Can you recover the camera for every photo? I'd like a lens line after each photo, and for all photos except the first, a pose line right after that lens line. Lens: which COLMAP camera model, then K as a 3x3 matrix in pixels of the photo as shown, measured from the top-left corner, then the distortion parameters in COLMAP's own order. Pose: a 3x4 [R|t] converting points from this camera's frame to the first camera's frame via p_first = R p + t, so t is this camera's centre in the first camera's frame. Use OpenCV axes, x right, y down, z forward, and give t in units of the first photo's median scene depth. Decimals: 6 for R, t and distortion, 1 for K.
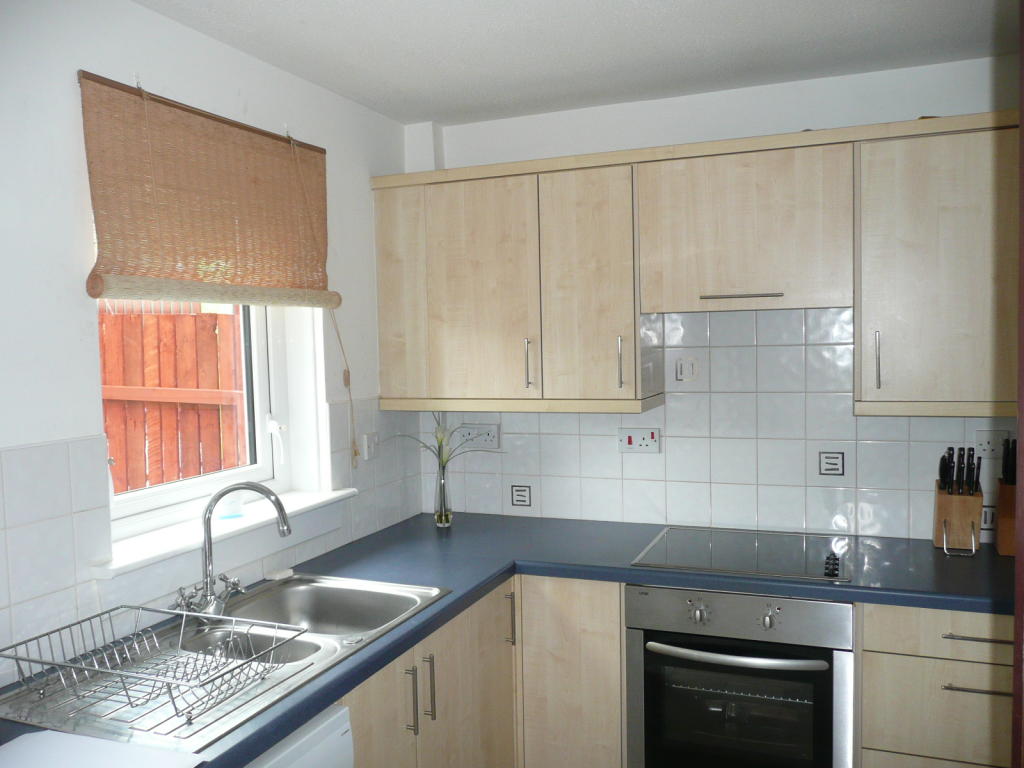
lens RADIAL K [[876.9, 0, 512.0], [0, 876.9, 384.0], [0, 0, 1]] dist [-0.030793, 0.006124]
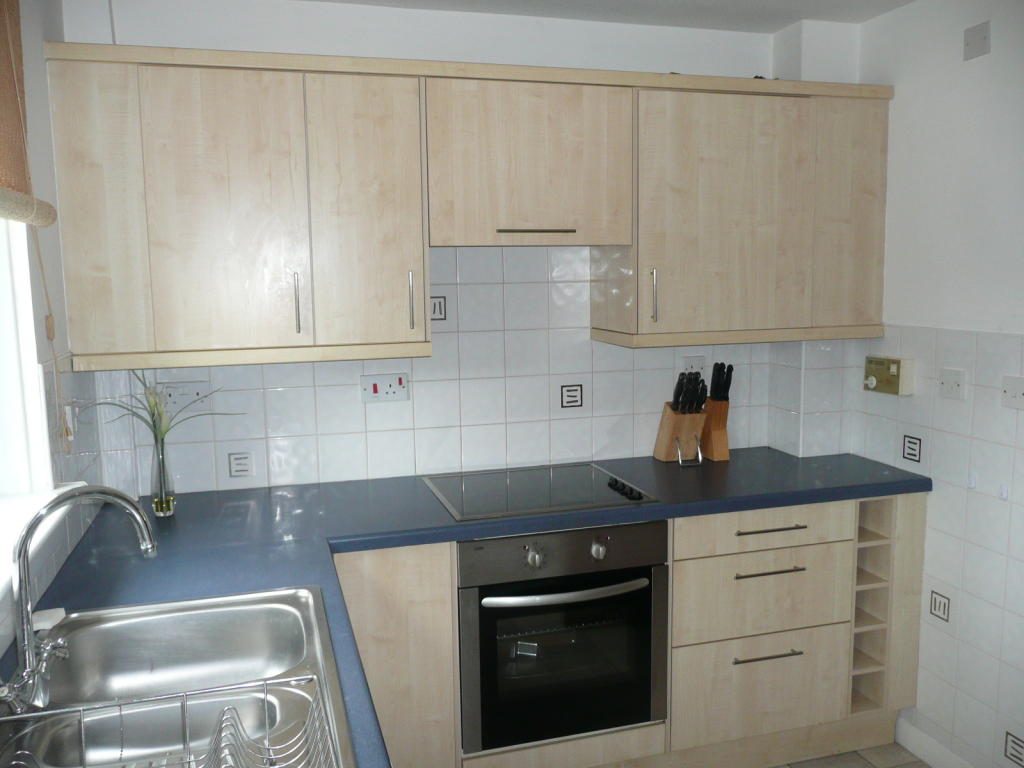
lens RADIAL K [[849.9, 0, 512.0], [0, 849.9, 384.0], [0, 0, 1]] dist [-0.073241, 0.120732]
pose [[0.781216, -0.067793, 0.620569, -0.325219], [0.030025, 0.997016, 0.071120, 0.001638], [-0.623539, -0.036927, 0.780920, 0.246795]]
